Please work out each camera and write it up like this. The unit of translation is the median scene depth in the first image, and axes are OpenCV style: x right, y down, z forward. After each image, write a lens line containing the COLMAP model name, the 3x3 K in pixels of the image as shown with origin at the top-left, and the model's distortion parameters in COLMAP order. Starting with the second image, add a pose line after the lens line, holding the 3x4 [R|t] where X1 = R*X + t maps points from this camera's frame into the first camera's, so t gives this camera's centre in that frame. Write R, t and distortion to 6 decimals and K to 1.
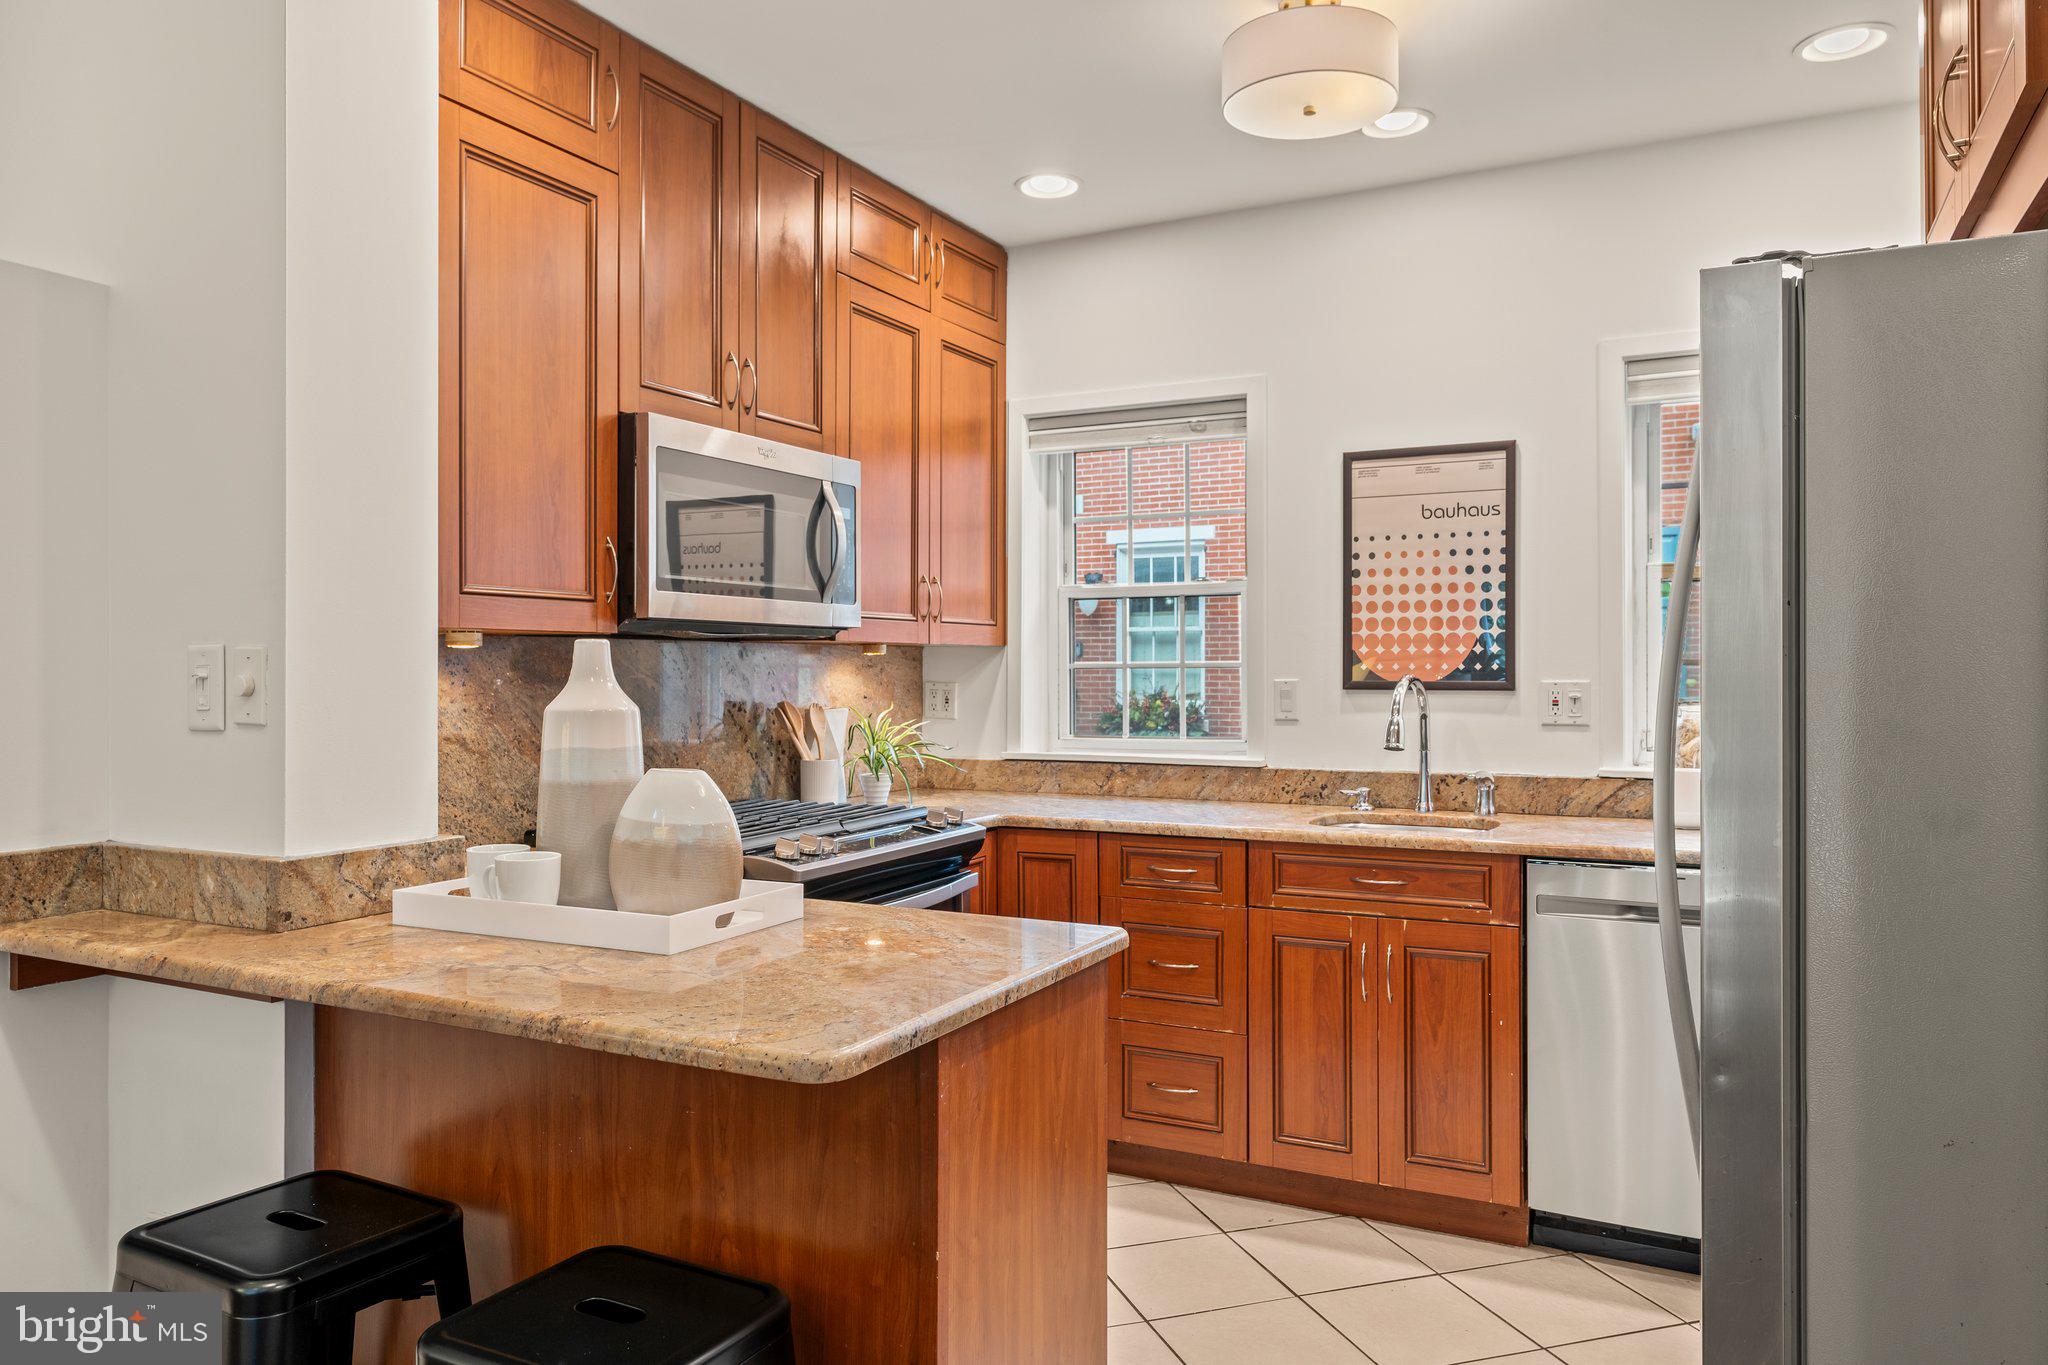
lens RADIAL K [[1389.6, 0, 979.9], [0, 1389.6, 676.9], [0, 0, 1]] dist [0.003765, 0.003252]
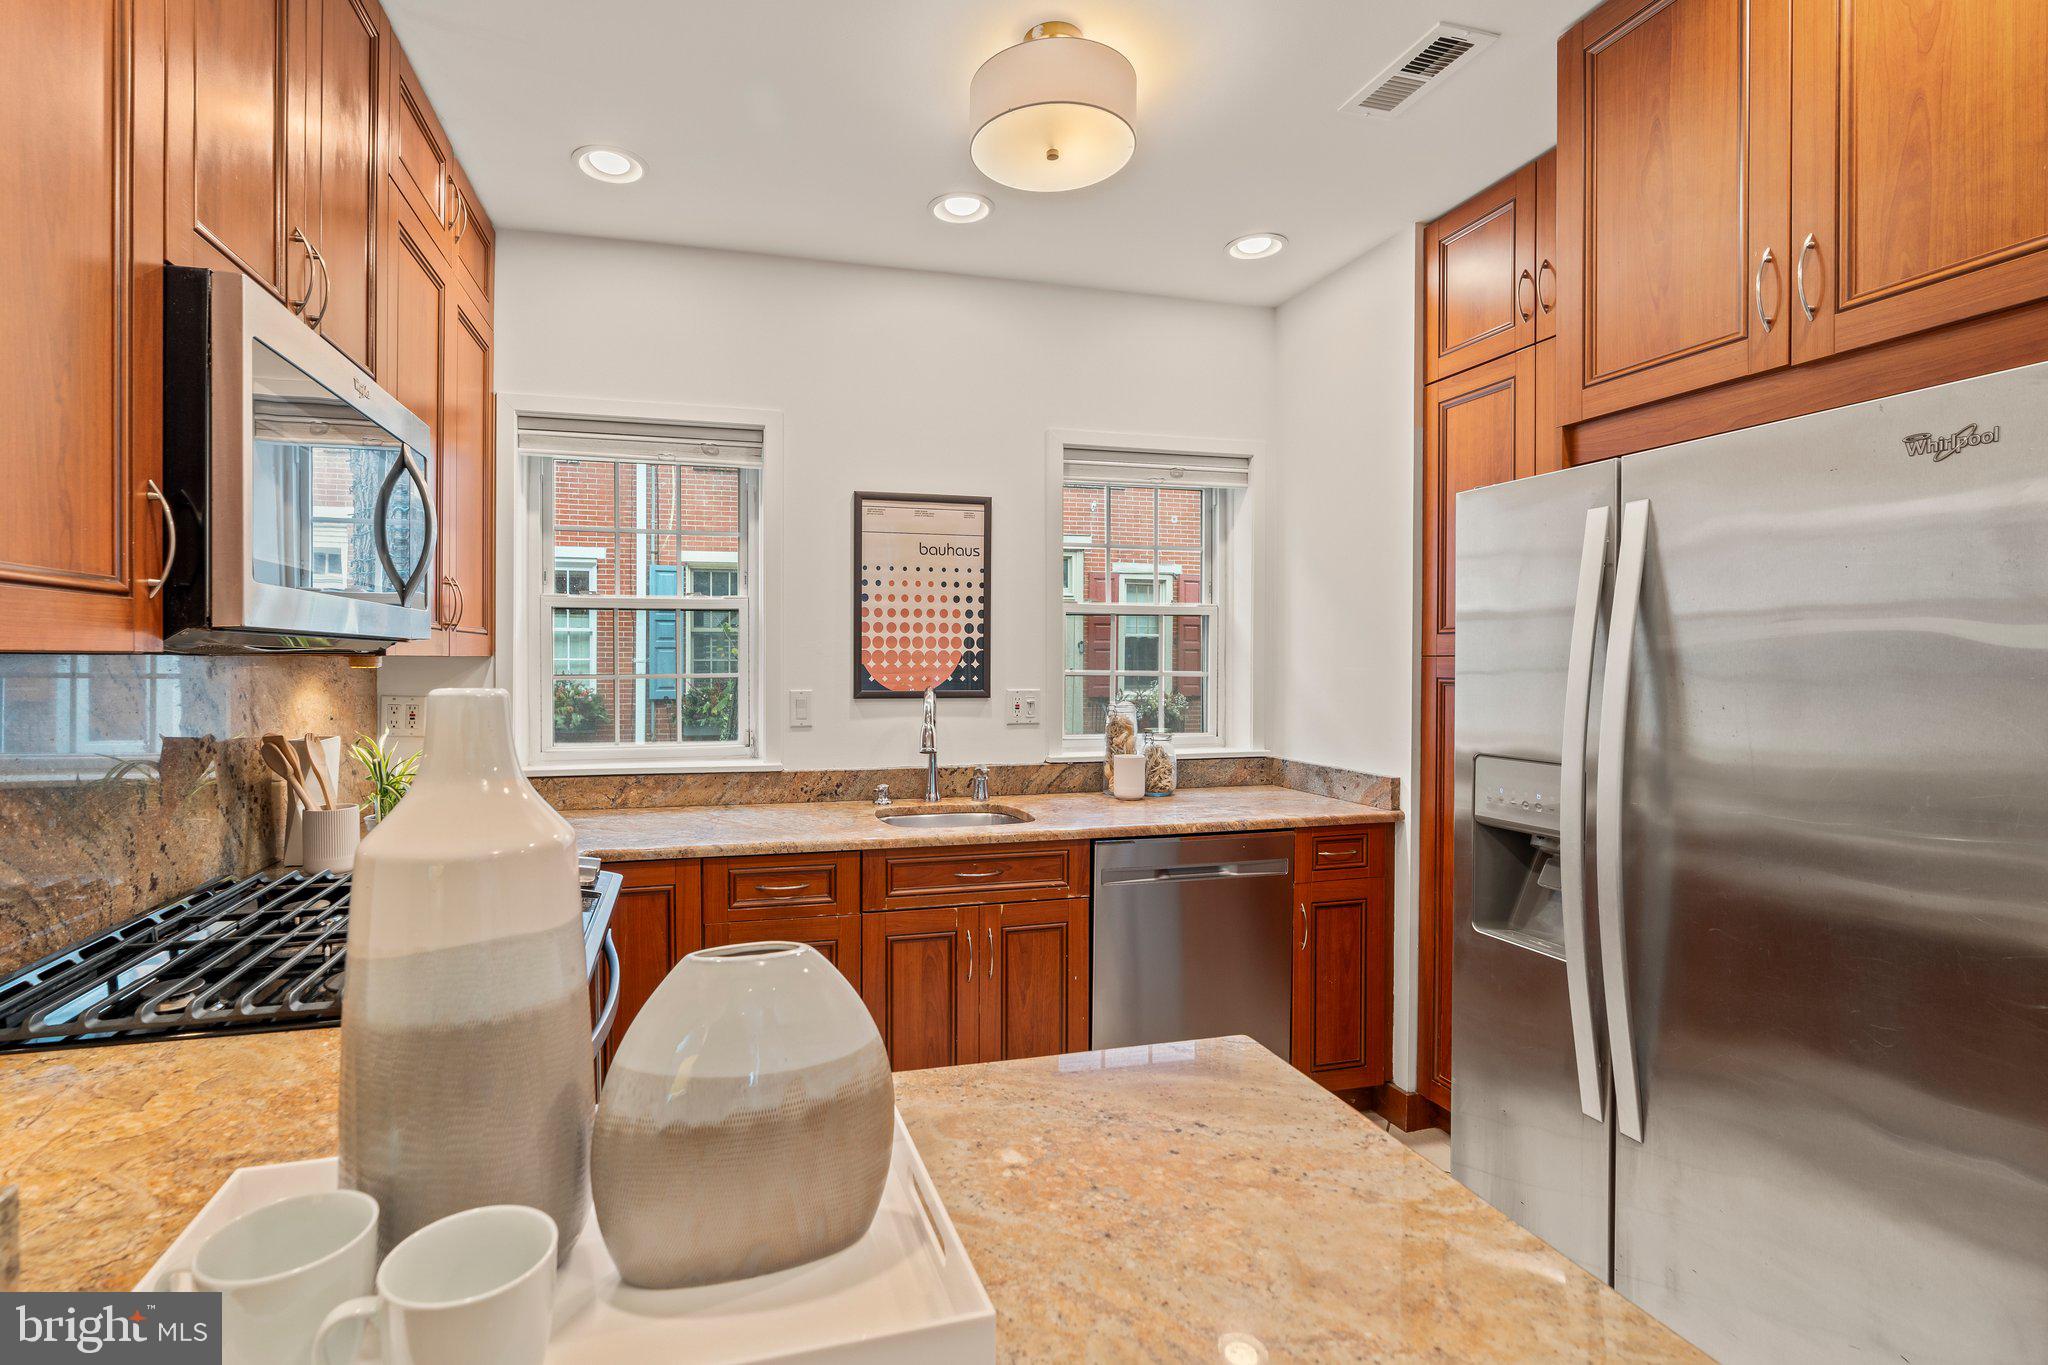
lens RADIAL K [[950.9, 0, 938.1], [0, 950.9, 672.6], [0, 0, 1]] dist [-0.009866, 0.000210]
pose [[0.739047, -0.007035, 0.673617, -0.222739], [-0.000044, 0.999945, 0.010491, -0.021228], [-0.673653, -0.007783, 0.739006, 0.391111]]
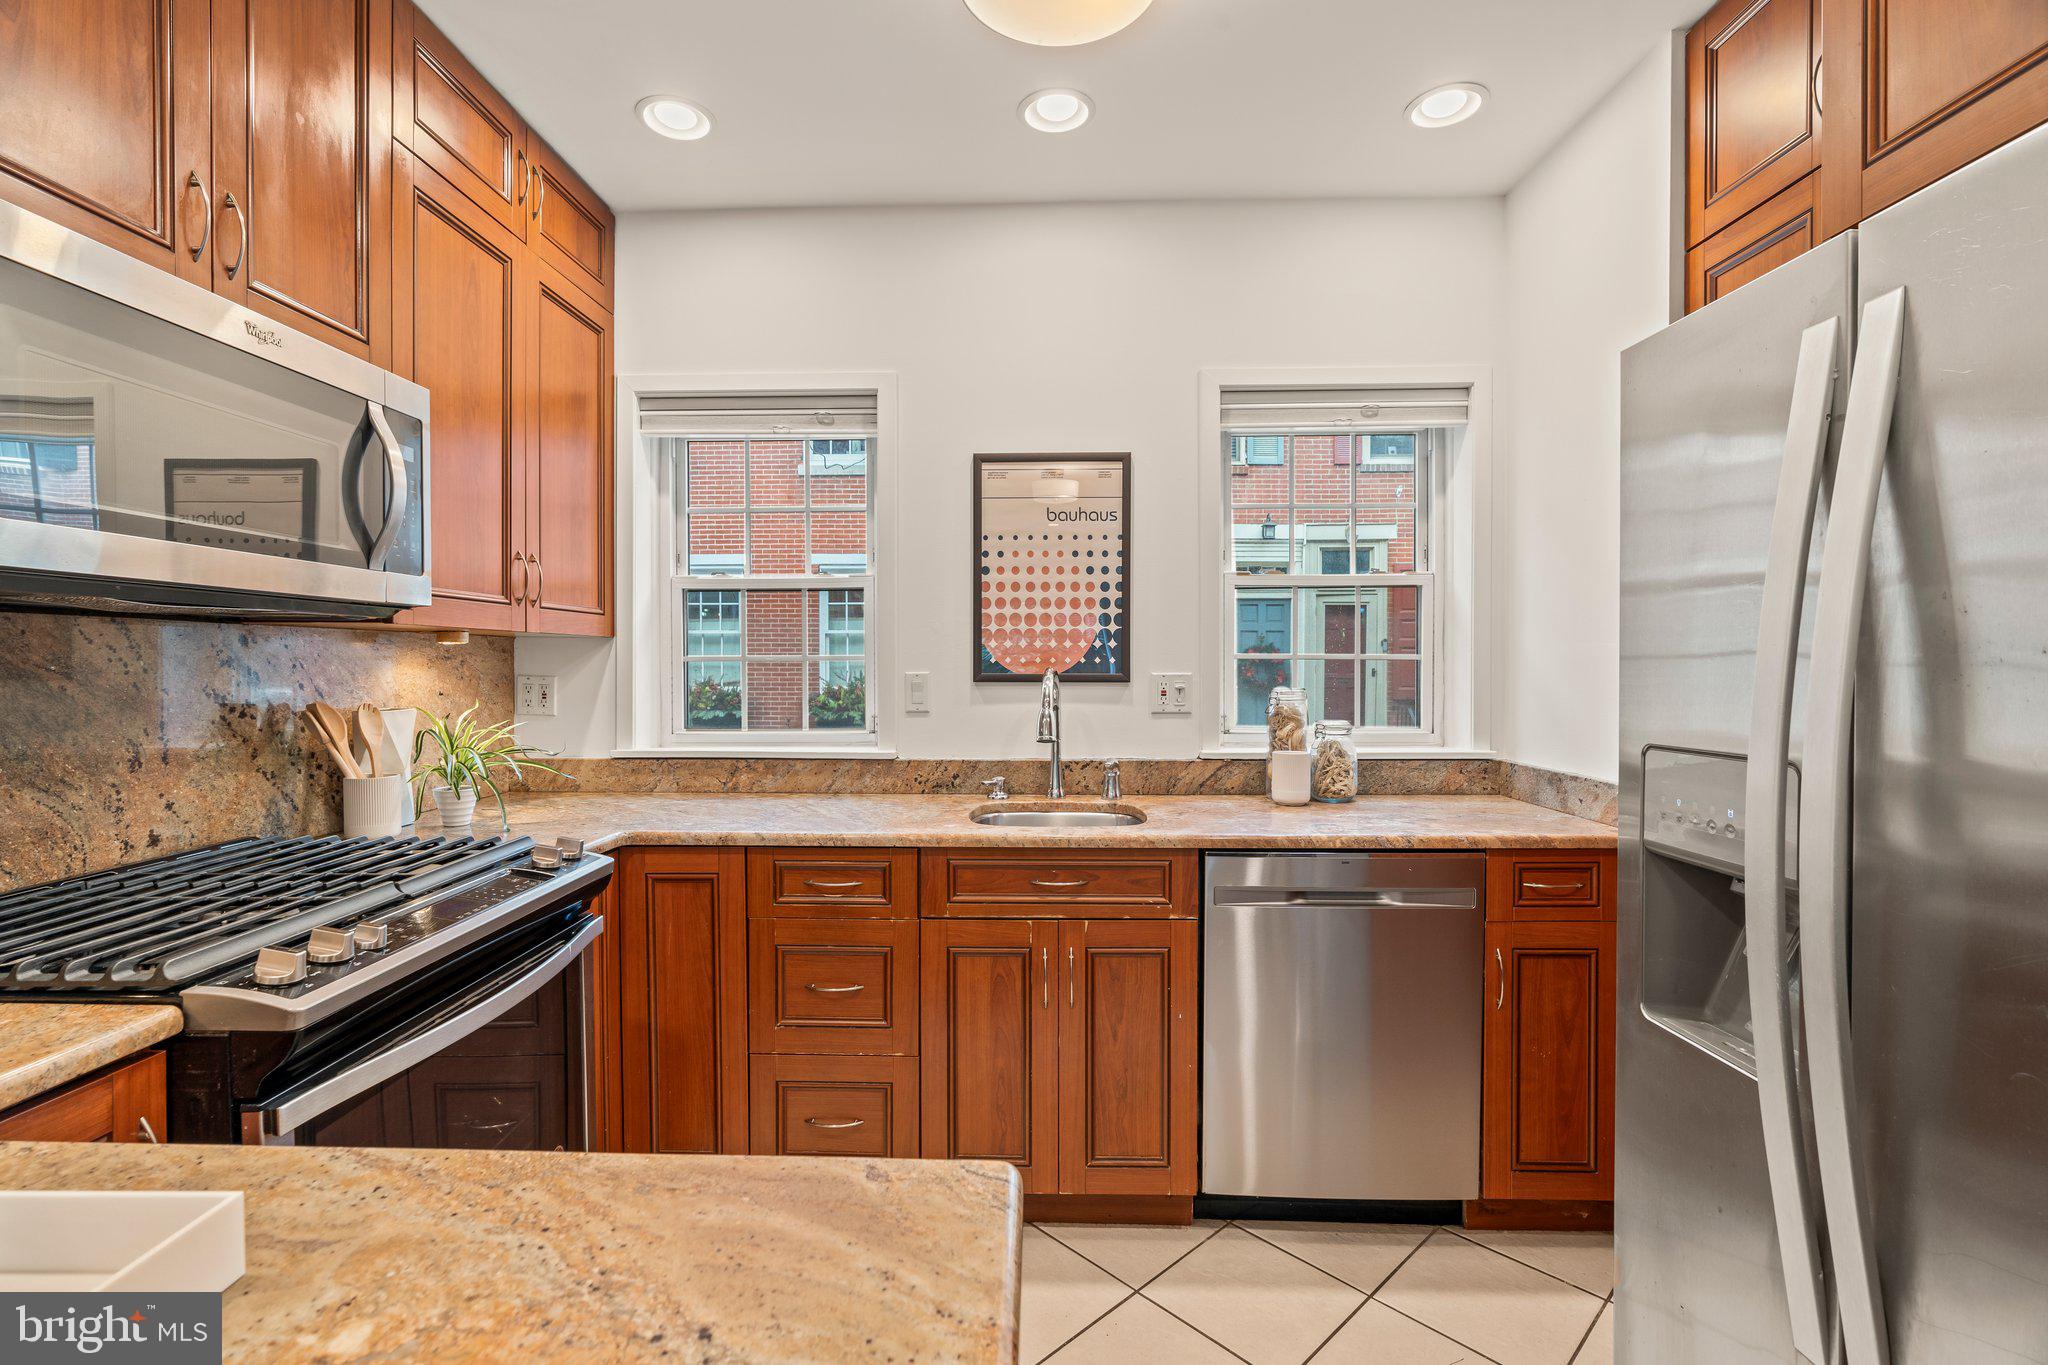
lens RADIAL K [[927.1, 0, 1001.0], [0, 927.1, 678.2], [0, 0, 1]] dist [-0.010025, 0.001968]
pose [[0.897505, -0.005334, 0.440972, -0.027016], [0.000837, 0.999946, 0.010392, -0.000904], [-0.441004, -0.008957, 0.897461, 0.383387]]
